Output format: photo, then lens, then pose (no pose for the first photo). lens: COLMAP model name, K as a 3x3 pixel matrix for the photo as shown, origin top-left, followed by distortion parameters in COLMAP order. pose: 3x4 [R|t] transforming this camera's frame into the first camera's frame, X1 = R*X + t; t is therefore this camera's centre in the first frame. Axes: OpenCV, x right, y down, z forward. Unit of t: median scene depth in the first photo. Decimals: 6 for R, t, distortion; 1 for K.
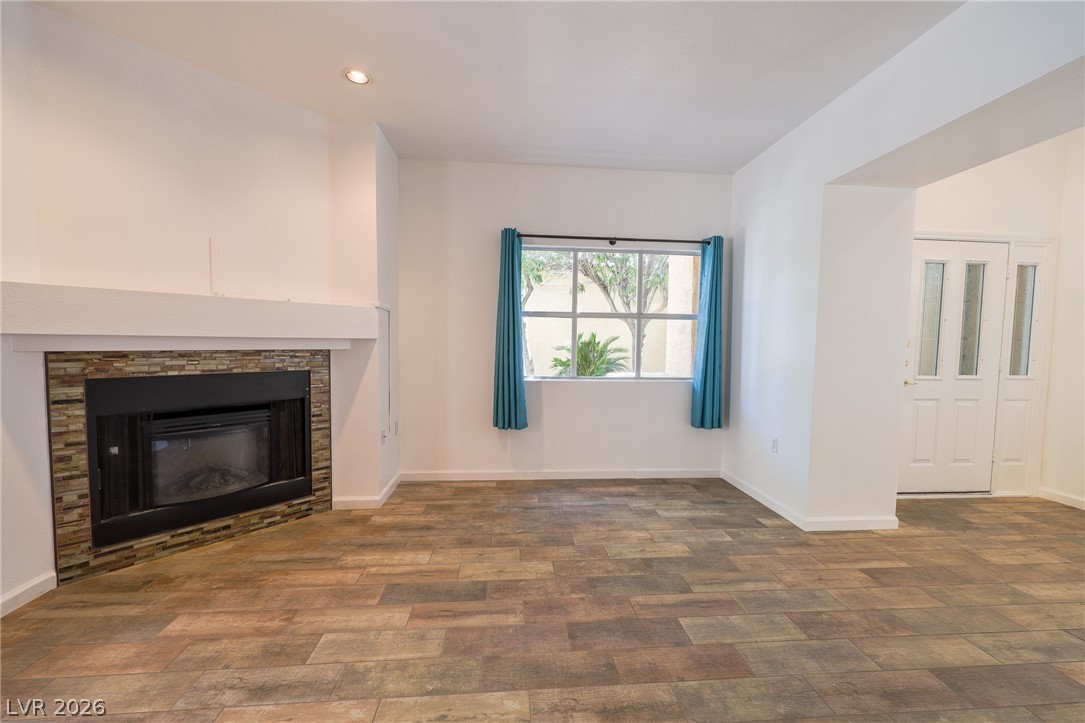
lens RADIAL K [[433.1, 0, 542.6], [0, 433.1, 366.1], [0, 0, 1]] dist [-0.000220, 0.000496]
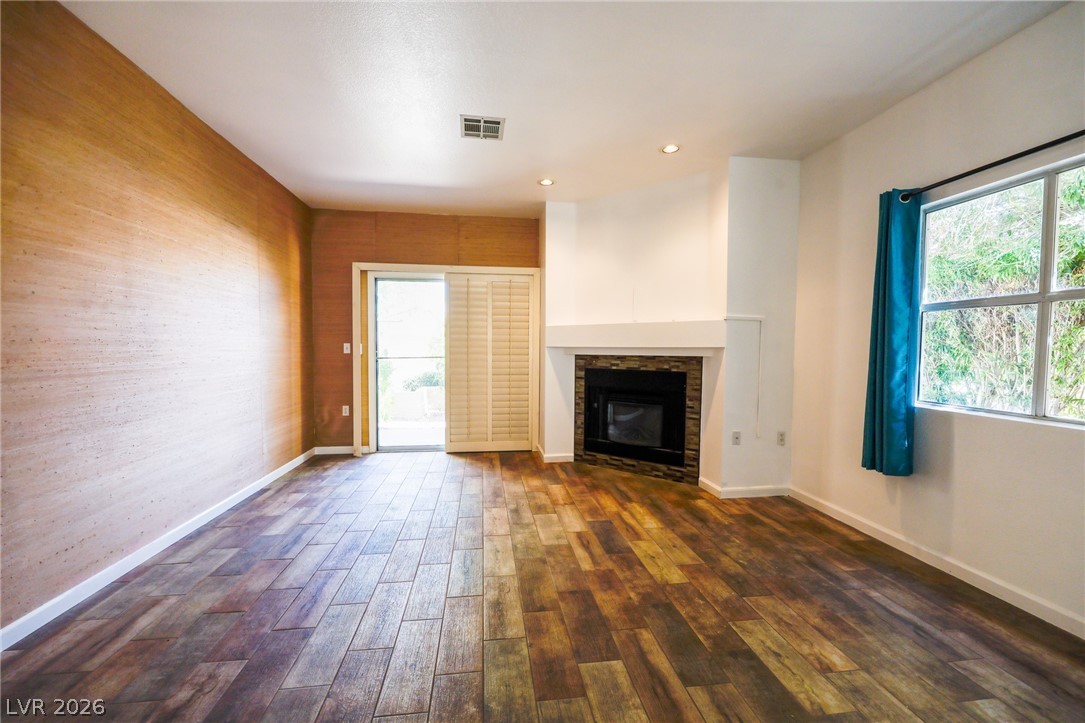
lens RADIAL K [[433.1, 0, 542.6], [0, 433.1, 366.1], [0, 0, 1]] dist [-0.000220, 0.000496]
pose [[0.054988, 0.028775, -0.998072, 0.848981], [-0.062176, 0.997743, 0.025340, -0.016415], [0.996549, 0.060663, 0.056653, 0.554294]]
